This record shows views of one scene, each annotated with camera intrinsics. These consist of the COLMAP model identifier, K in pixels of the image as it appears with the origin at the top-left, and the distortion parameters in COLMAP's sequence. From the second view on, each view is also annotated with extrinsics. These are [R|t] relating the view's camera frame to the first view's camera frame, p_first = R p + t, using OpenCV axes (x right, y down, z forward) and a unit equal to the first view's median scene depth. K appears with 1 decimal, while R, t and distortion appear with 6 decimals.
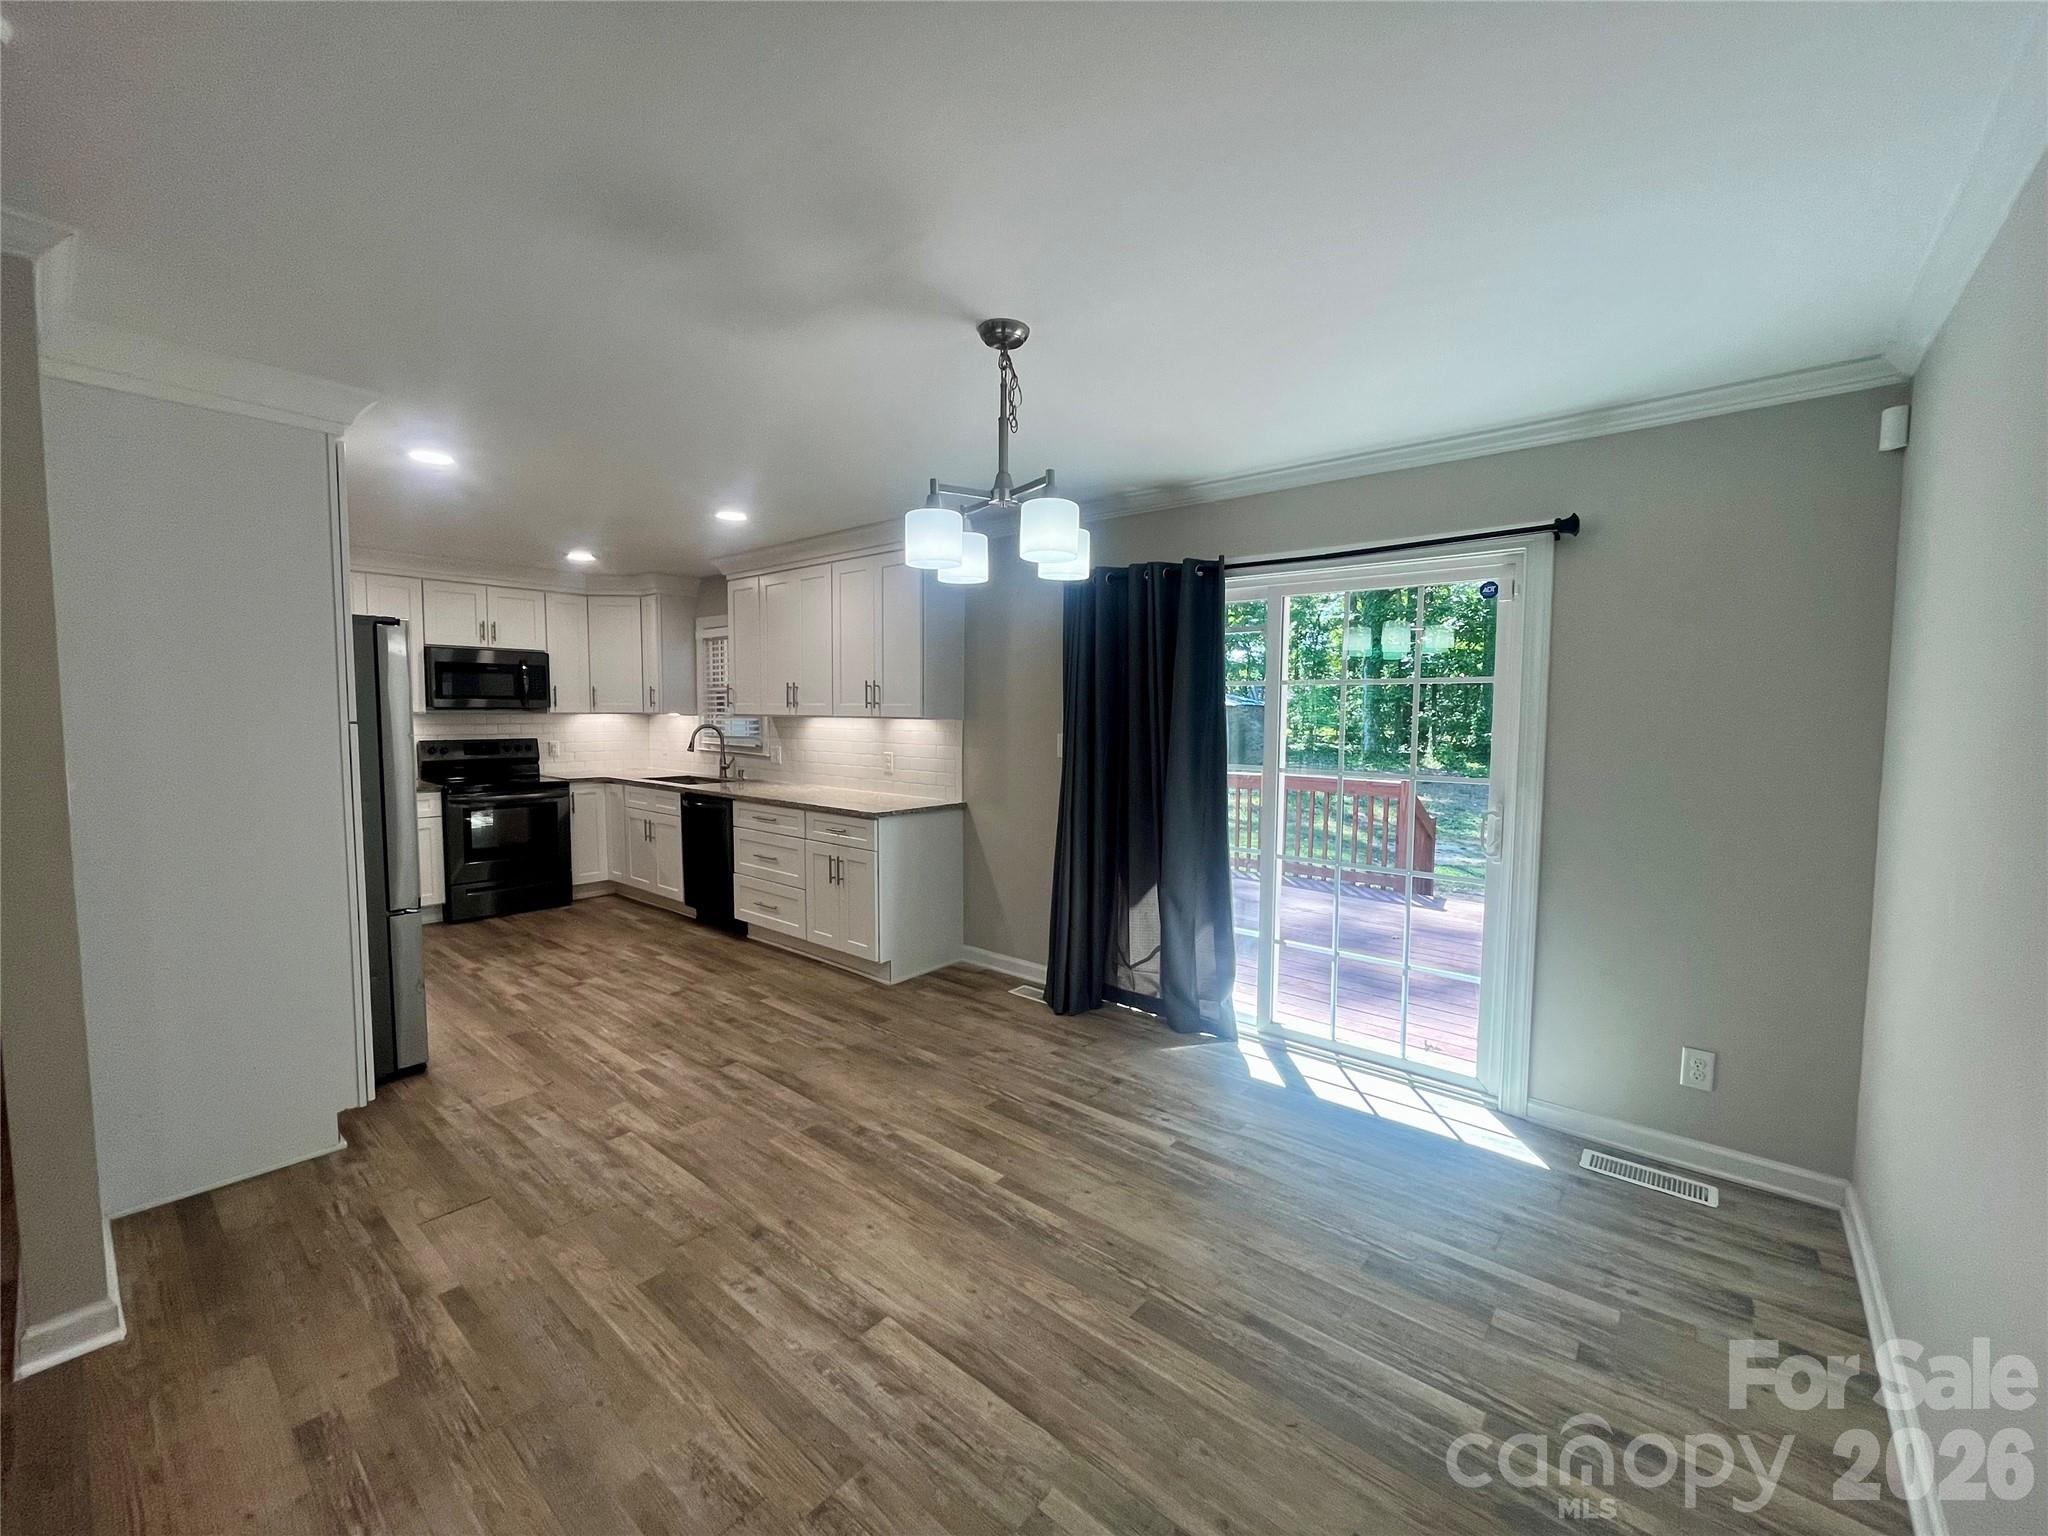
lens RADIAL K [[826.0, 0, 1022.0], [0, 826.0, 765.6], [0, 0, 1]] dist [-0.002576, -0.001260]
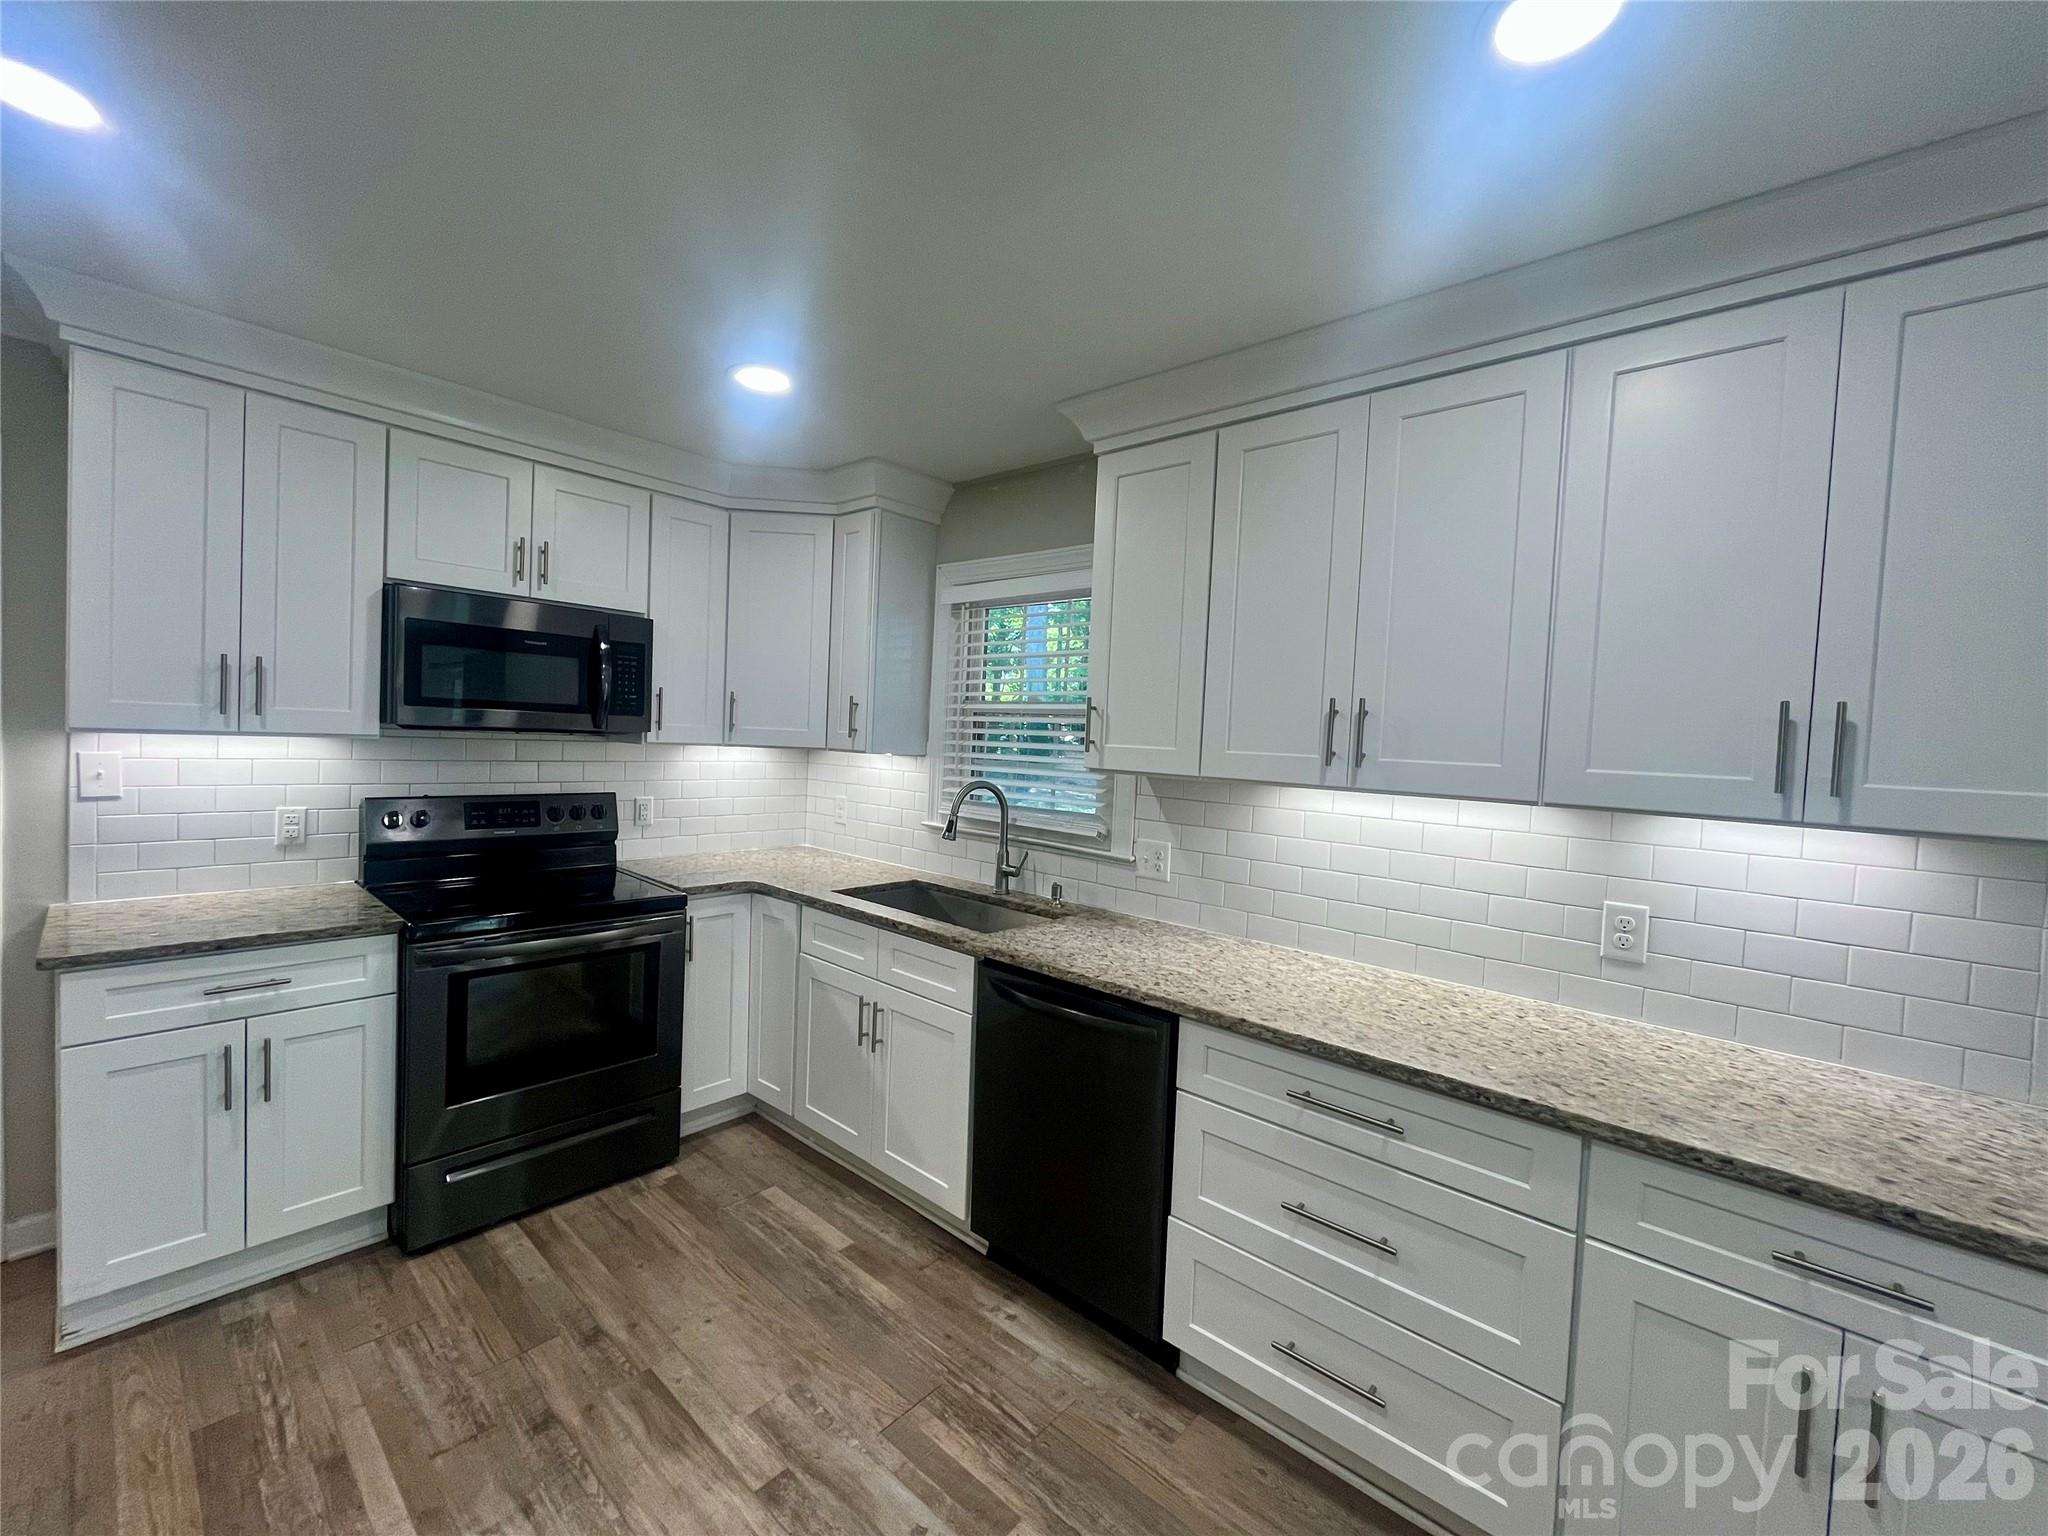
lens RADIAL K [[826.0, 0, 1022.1], [0, 826.0, 768.0], [0, 0, 1]] dist [-0.002576, -0.001260]
pose [[0.999019, 0.039275, -0.020482, -0.412445], [-0.039839, 0.998816, -0.027910, -0.053554], [0.019361, 0.028699, 0.999401, 0.629293]]
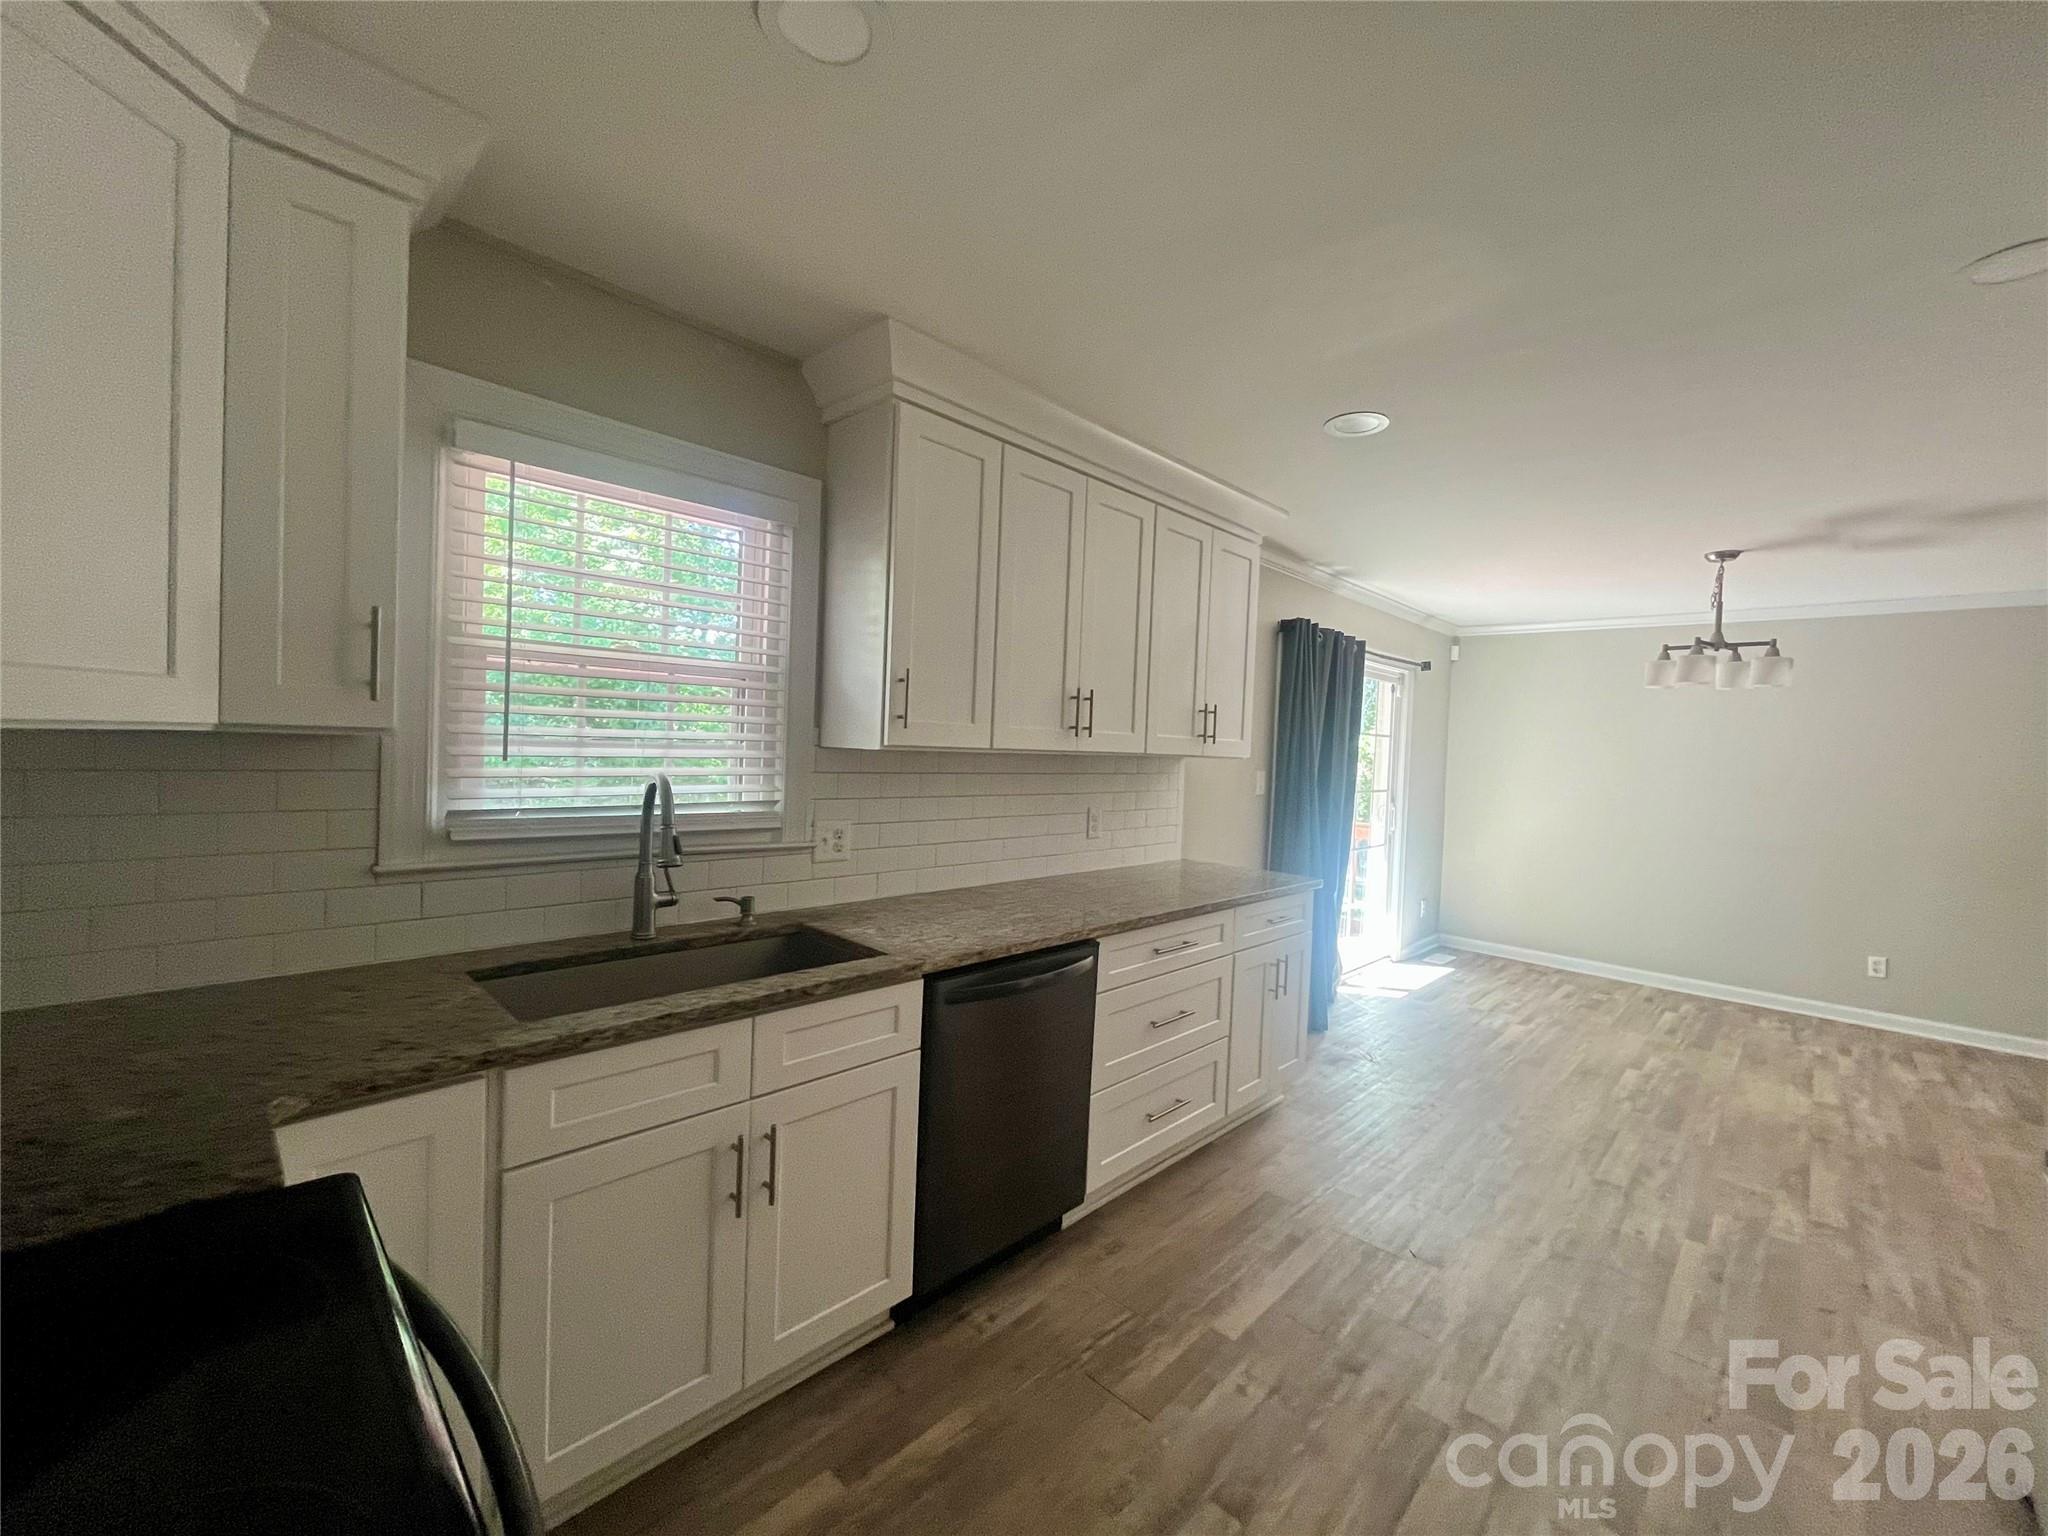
lens RADIAL K [[826.0, 0, 1014.3], [0, 826.0, 761.1], [0, 0, 1]] dist [-0.002576, -0.001260]
pose [[0.076180, -0.026284, 0.996748, -0.802383], [0.029660, 0.999270, 0.024084, -0.068491], [-0.996653, 0.027729, 0.076904, 0.997882]]
